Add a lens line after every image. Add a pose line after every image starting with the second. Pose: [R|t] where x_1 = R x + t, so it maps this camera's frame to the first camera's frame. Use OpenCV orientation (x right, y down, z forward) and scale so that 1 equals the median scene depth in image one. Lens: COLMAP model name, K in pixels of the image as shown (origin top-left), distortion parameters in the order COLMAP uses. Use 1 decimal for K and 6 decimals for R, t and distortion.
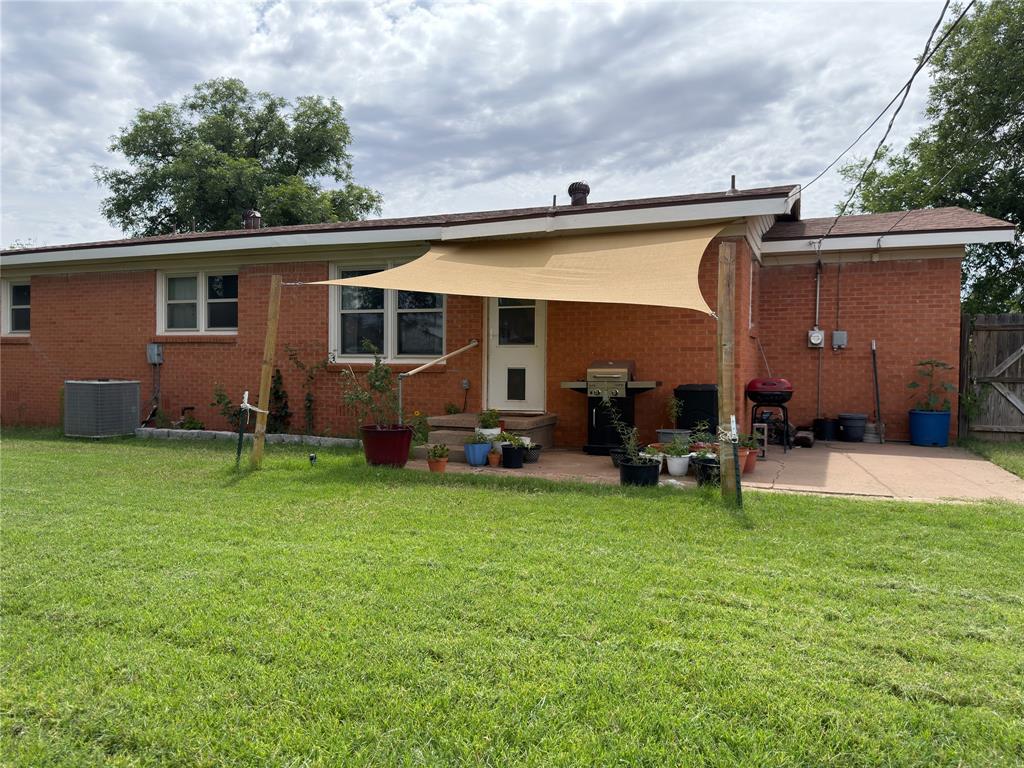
lens RADIAL K [[713.5, 0, 512.0], [0, 713.5, 384.0], [0, 0, 1]] dist [-0.000669, -0.000119]
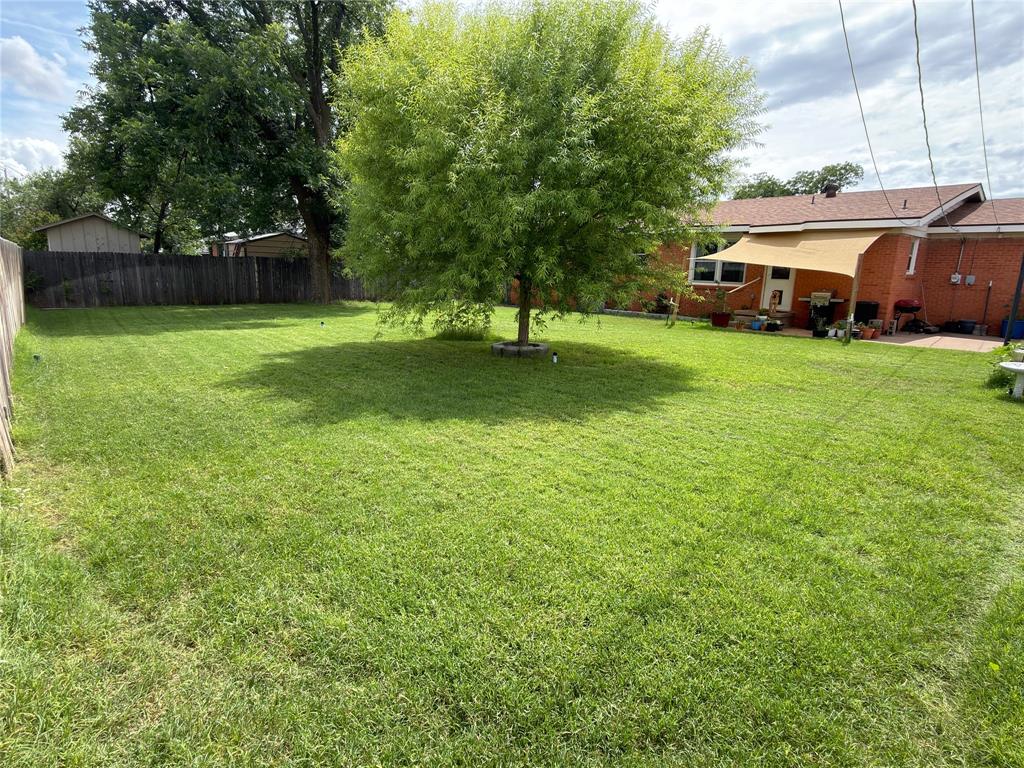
lens RADIAL K [[542.2, 0, 512.0], [0, 542.2, 384.0], [0, 0, 1]] dist [-0.000883, -0.000451]
pose [[0.895657, 0.107718, -0.431504, 0.024494], [-0.027650, 0.981836, 0.187708, -0.031491], [0.443885, -0.156191, 0.882366, -0.969839]]
